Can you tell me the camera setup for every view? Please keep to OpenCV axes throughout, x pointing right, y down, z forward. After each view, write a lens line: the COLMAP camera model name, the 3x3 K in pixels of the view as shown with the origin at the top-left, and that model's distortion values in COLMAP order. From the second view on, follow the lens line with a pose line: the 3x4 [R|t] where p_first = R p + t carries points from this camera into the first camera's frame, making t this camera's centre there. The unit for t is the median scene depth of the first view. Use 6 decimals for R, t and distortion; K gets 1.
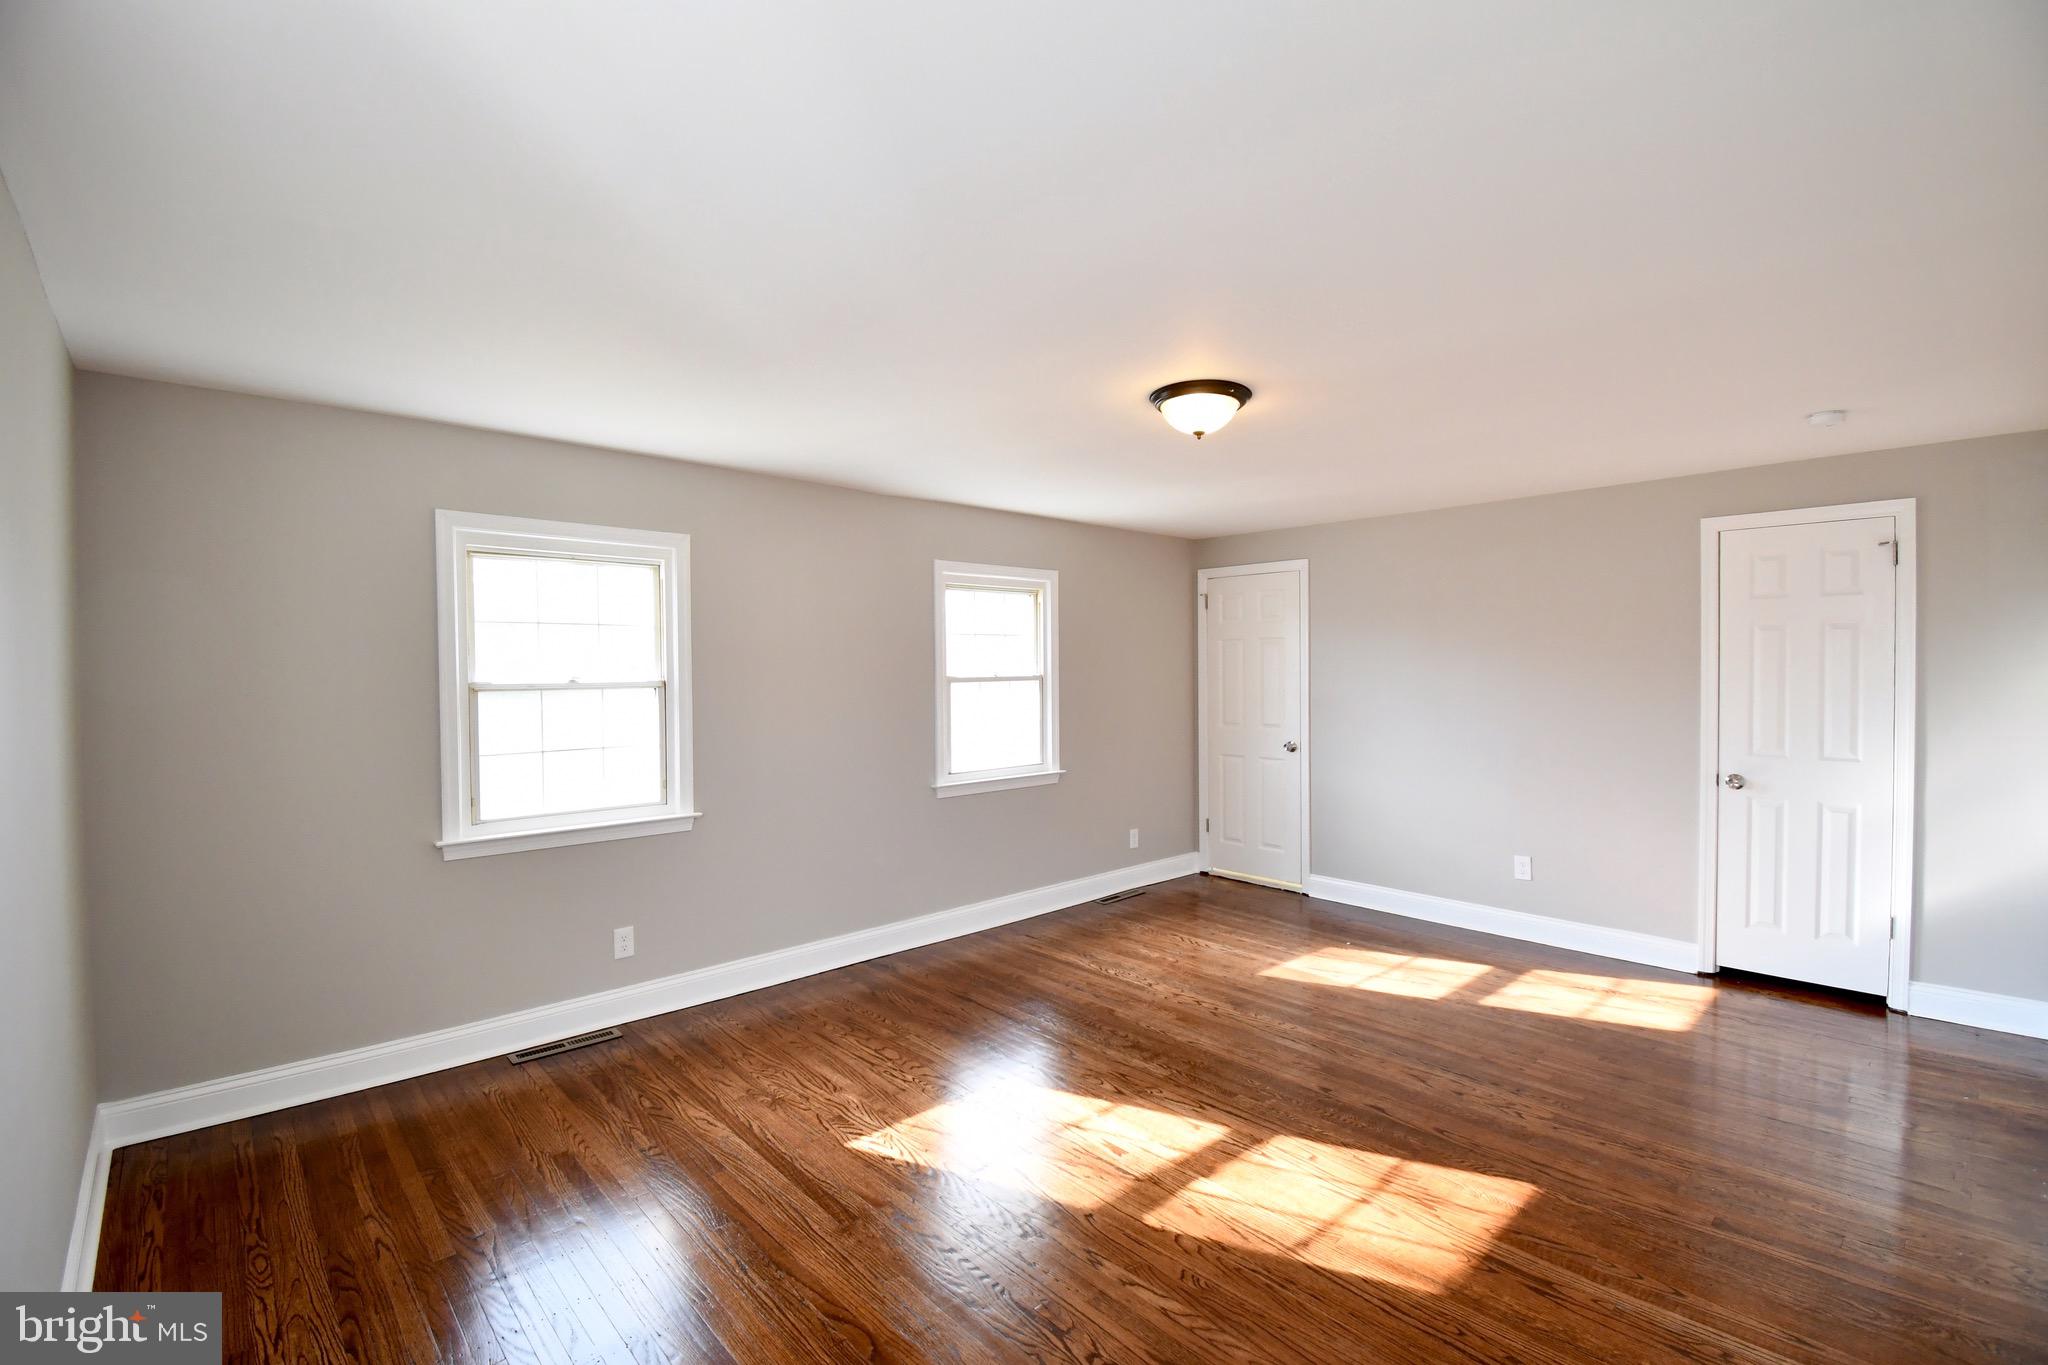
lens RADIAL K [[901.3, 0, 1016.2], [0, 901.3, 683.7], [0, 0, 1]] dist [0.011541, -0.013934]
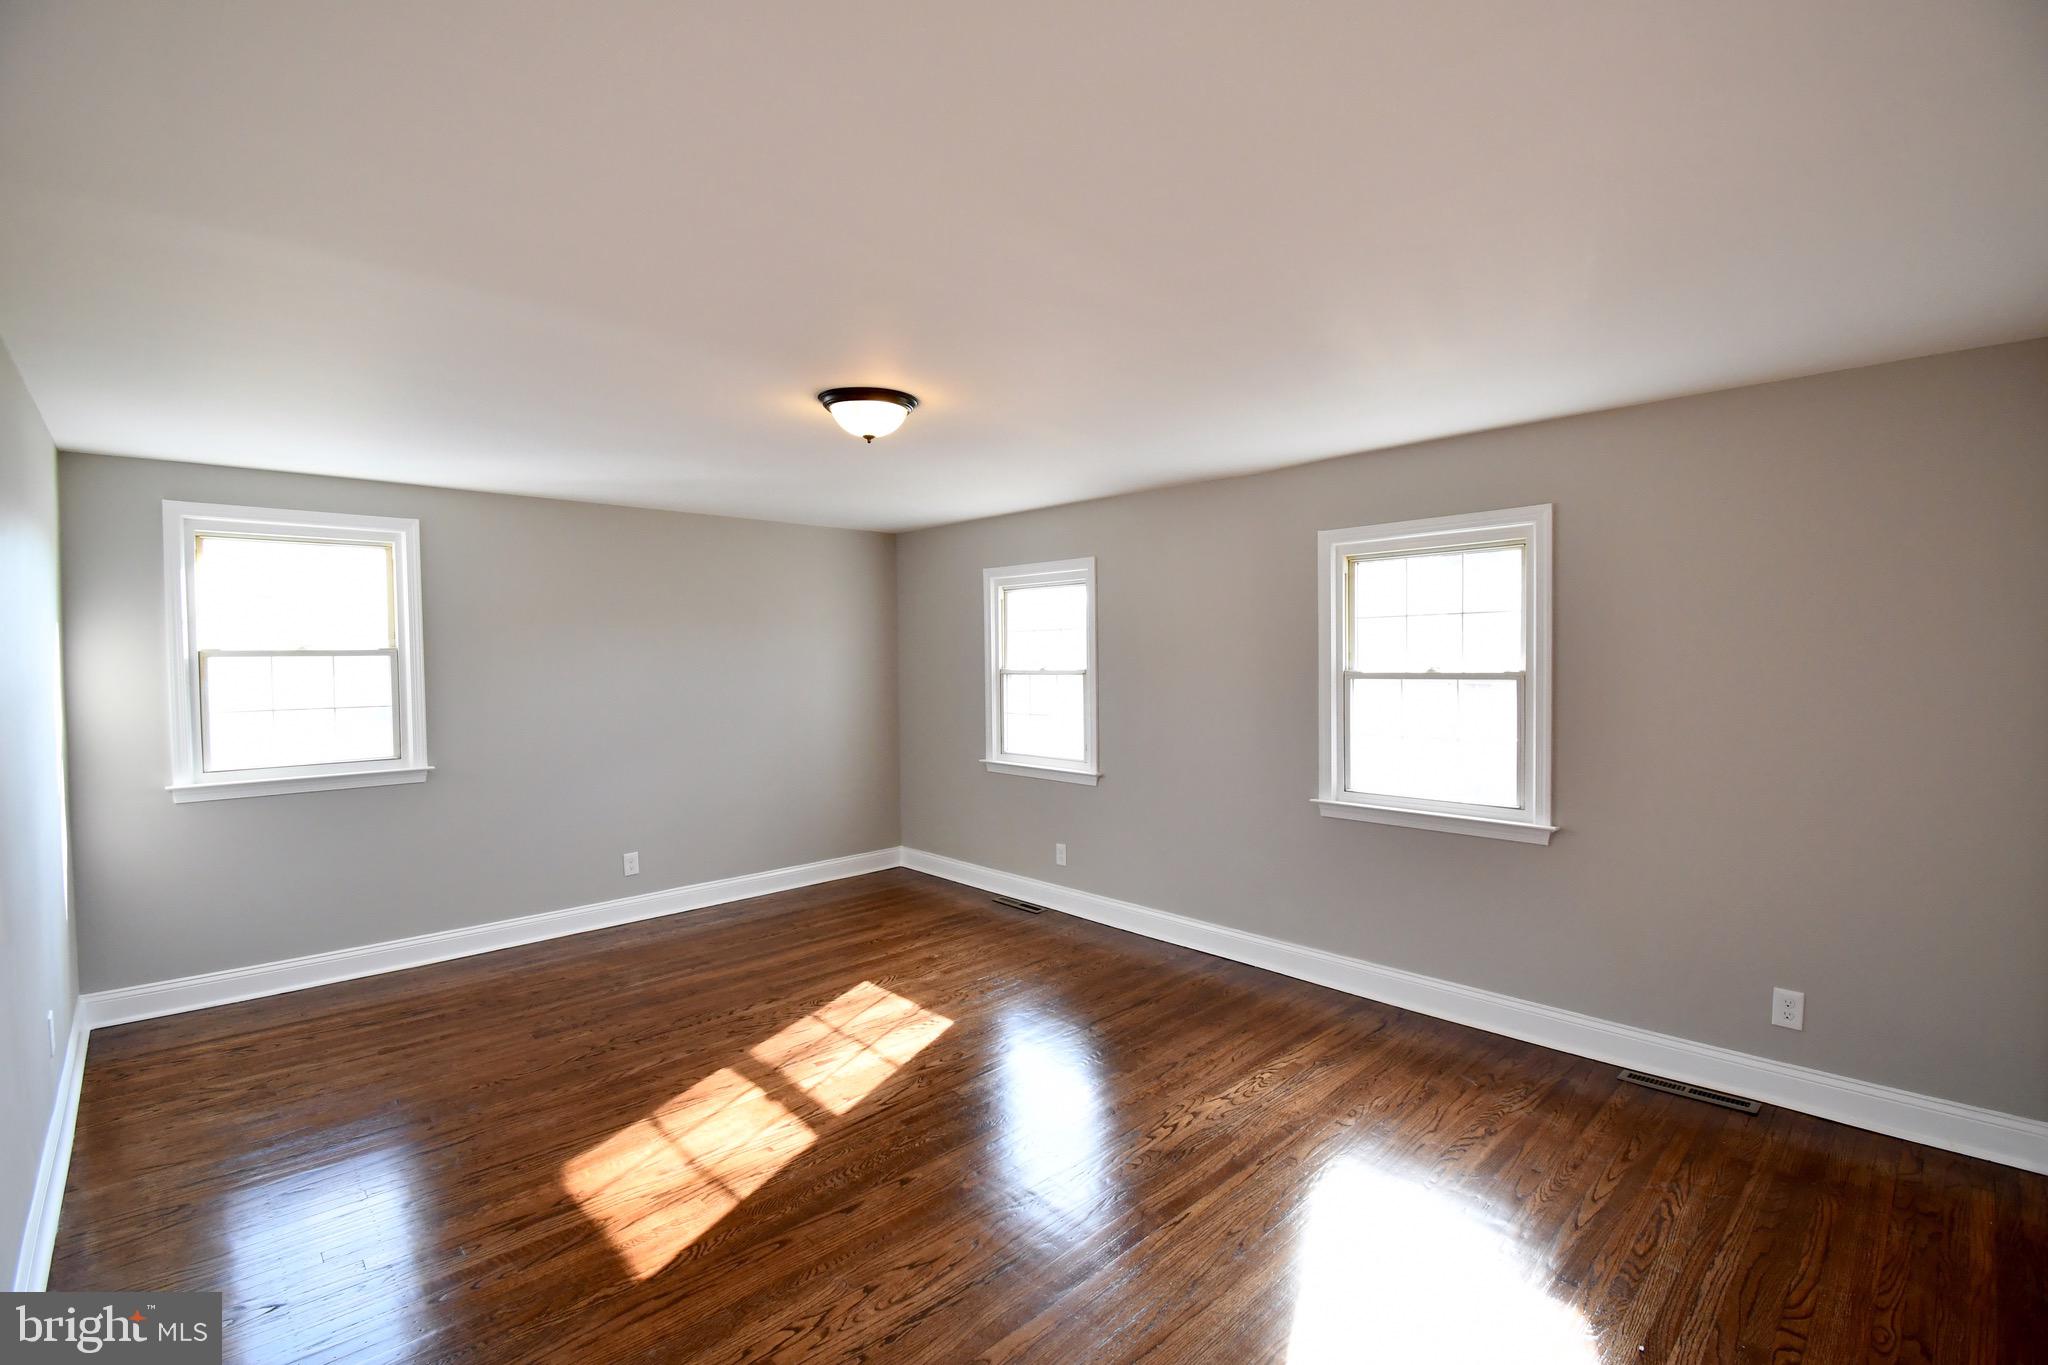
lens RADIAL K [[902.1, 0, 1016.0], [0, 902.1, 681.2], [0, 0, 1]] dist [0.021441, -0.028059]
pose [[0.015333, 0.027176, -0.999513, 1.063004], [-0.015114, 0.999523, 0.026945, -0.023697], [0.999768, 0.014693, 0.015736, 0.998895]]
